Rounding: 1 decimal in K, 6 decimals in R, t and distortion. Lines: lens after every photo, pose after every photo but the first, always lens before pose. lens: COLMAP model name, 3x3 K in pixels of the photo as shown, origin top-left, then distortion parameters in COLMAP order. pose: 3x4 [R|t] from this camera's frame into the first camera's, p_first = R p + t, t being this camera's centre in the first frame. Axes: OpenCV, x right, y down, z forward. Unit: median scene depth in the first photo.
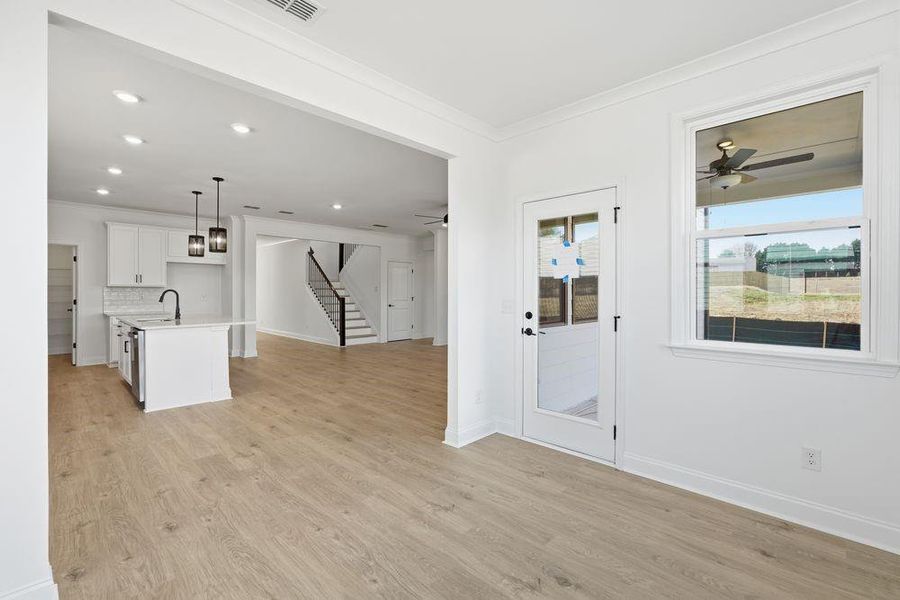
lens RADIAL K [[400.7, 0, 448.0], [0, 400.7, 296.0], [0, 0, 1]] dist [-0.015907, 0.004780]
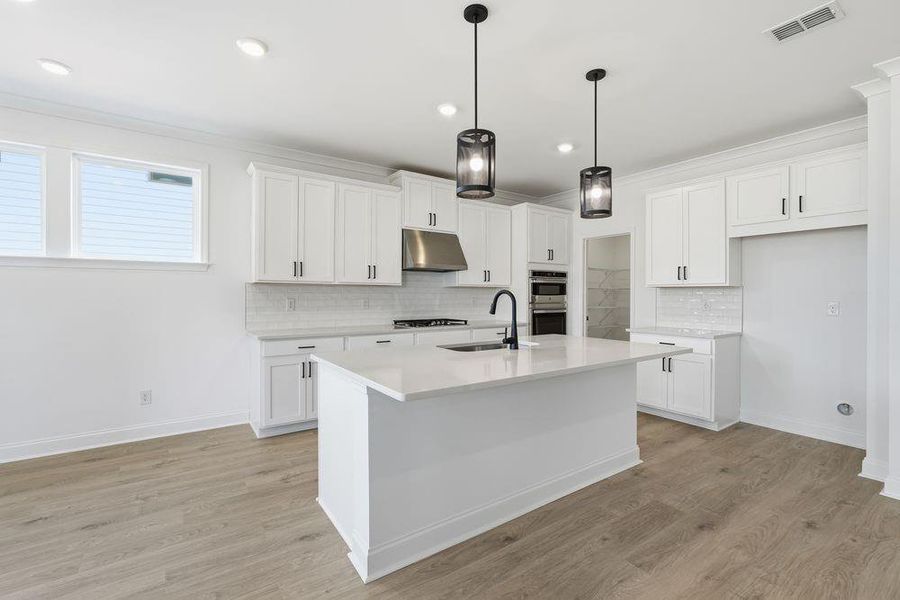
lens RADIAL K [[400.7, 0, 450.6], [0, 400.7, 295.8], [0, 0, 1]] dist [-0.015907, 0.004780]
pose [[-0.182494, 0.004183, -0.983198, -0.212821], [-0.010450, 0.999926, 0.006194, -0.012627], [0.983151, 0.011405, -0.182437, 1.257639]]
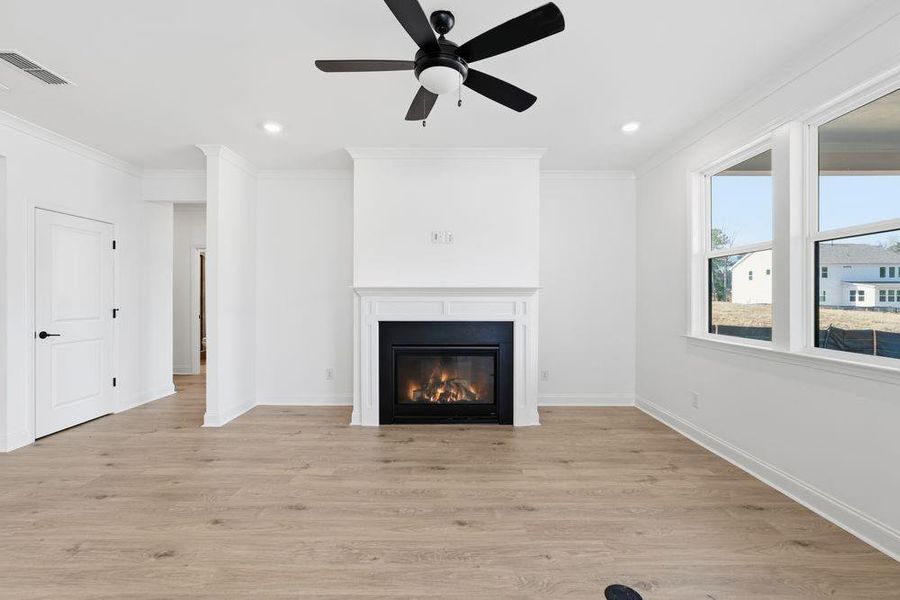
lens RADIAL K [[400.7, 0, 448.4], [0, 400.7, 297.8], [0, 0, 1]] dist [-0.015907, 0.004780]
pose [[0.710599, -0.001437, 0.703596, -0.318632], [0.003151, 0.999994, -0.001141, -0.015605], [-0.703590, 0.003028, 0.710599, 1.187548]]
